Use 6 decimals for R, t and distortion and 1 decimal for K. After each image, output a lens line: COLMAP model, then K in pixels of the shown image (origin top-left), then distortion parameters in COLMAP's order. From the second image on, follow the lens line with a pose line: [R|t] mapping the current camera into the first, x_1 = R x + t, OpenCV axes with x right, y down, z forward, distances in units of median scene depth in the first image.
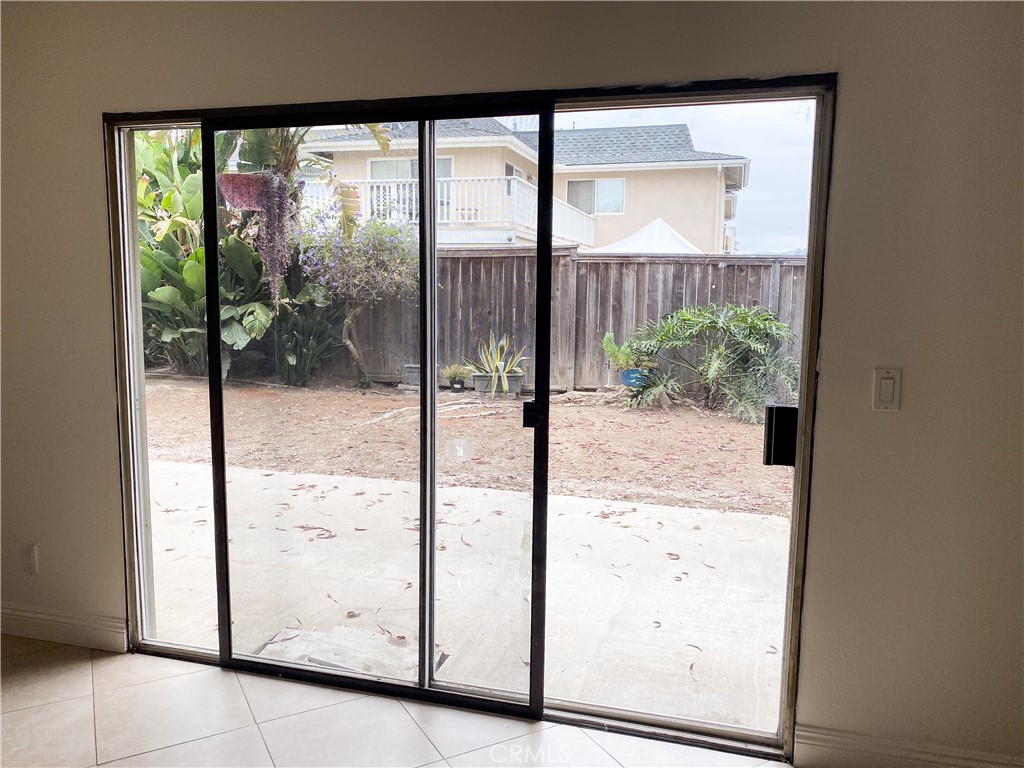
lens RADIAL K [[768.9, 0, 505.5], [0, 768.9, 389.7], [0, 0, 1]] dist [0.124148, -0.282244]
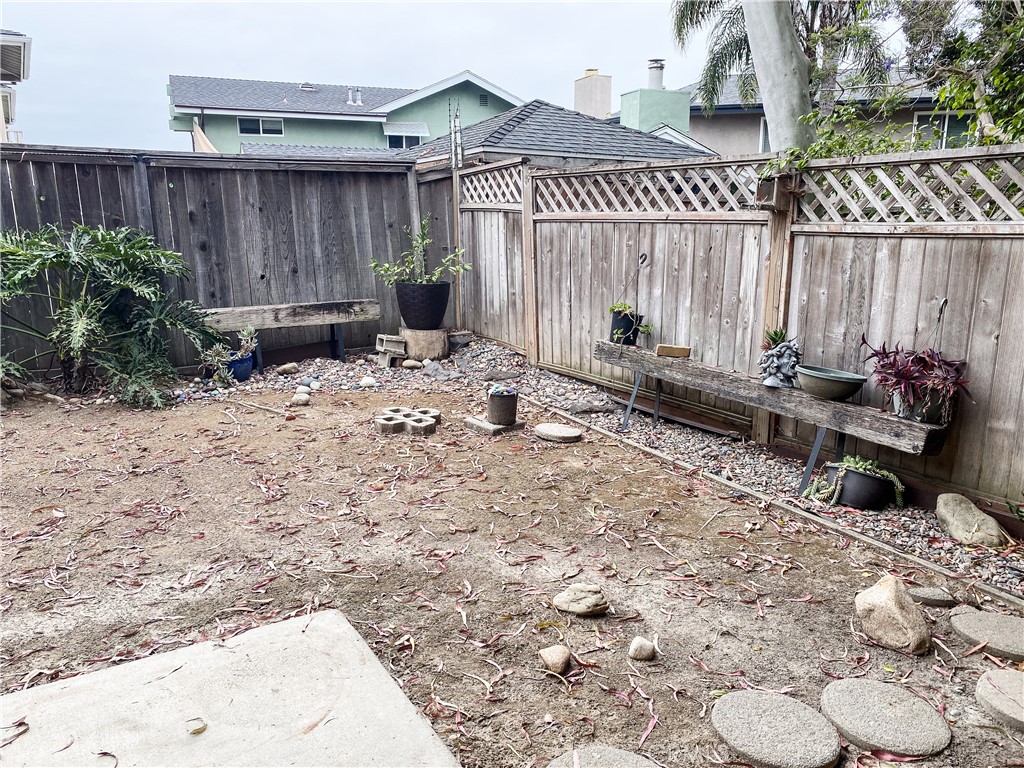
lens RADIAL K [[771.6, 0, 509.2], [0, 771.6, 394.8], [0, 0, 1]] dist [-0.006476, 0.000976]
pose [[0.668273, -0.180155, 0.721772, 0.042894], [0.105768, 0.983387, 0.147525, -0.028667], [-0.736359, -0.022247, 0.676226, 0.300324]]
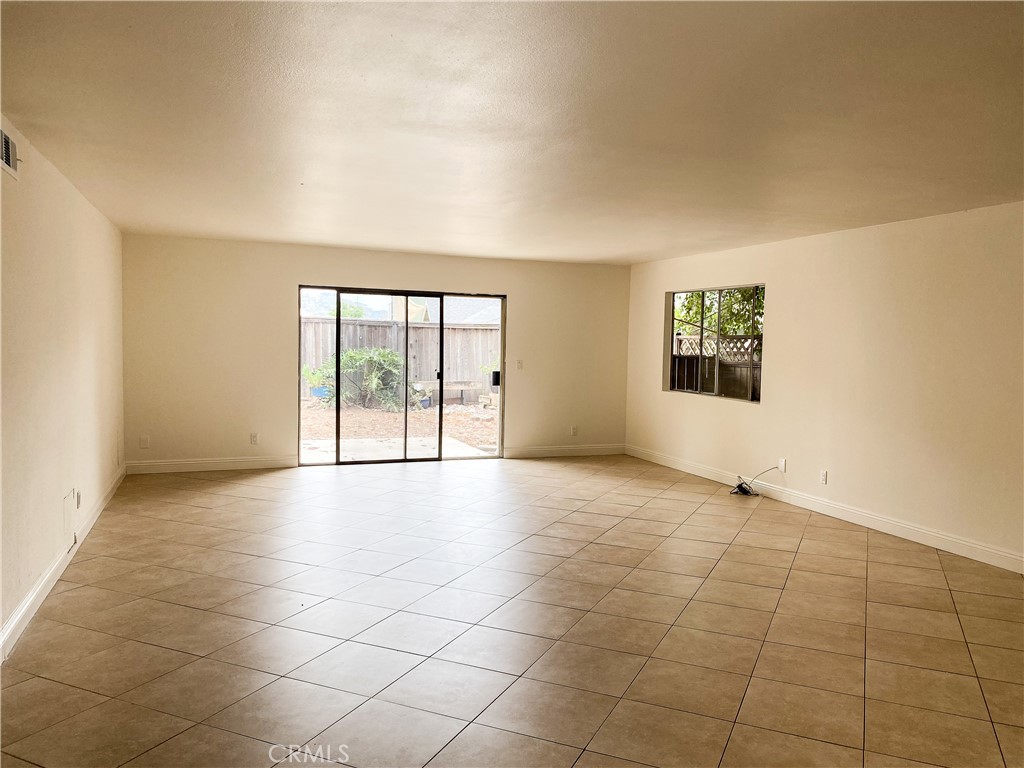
lens RADIAL K [[768.9, 0, 505.5], [0, 768.9, 389.7], [0, 0, 1]] dist [0.124148, -0.282244]
pose [[0.808918, -0.031117, 0.587098, -0.476205], [0.064947, 0.997216, -0.036631, 0.064631], [-0.584324, 0.067761, 0.808687, -0.552398]]
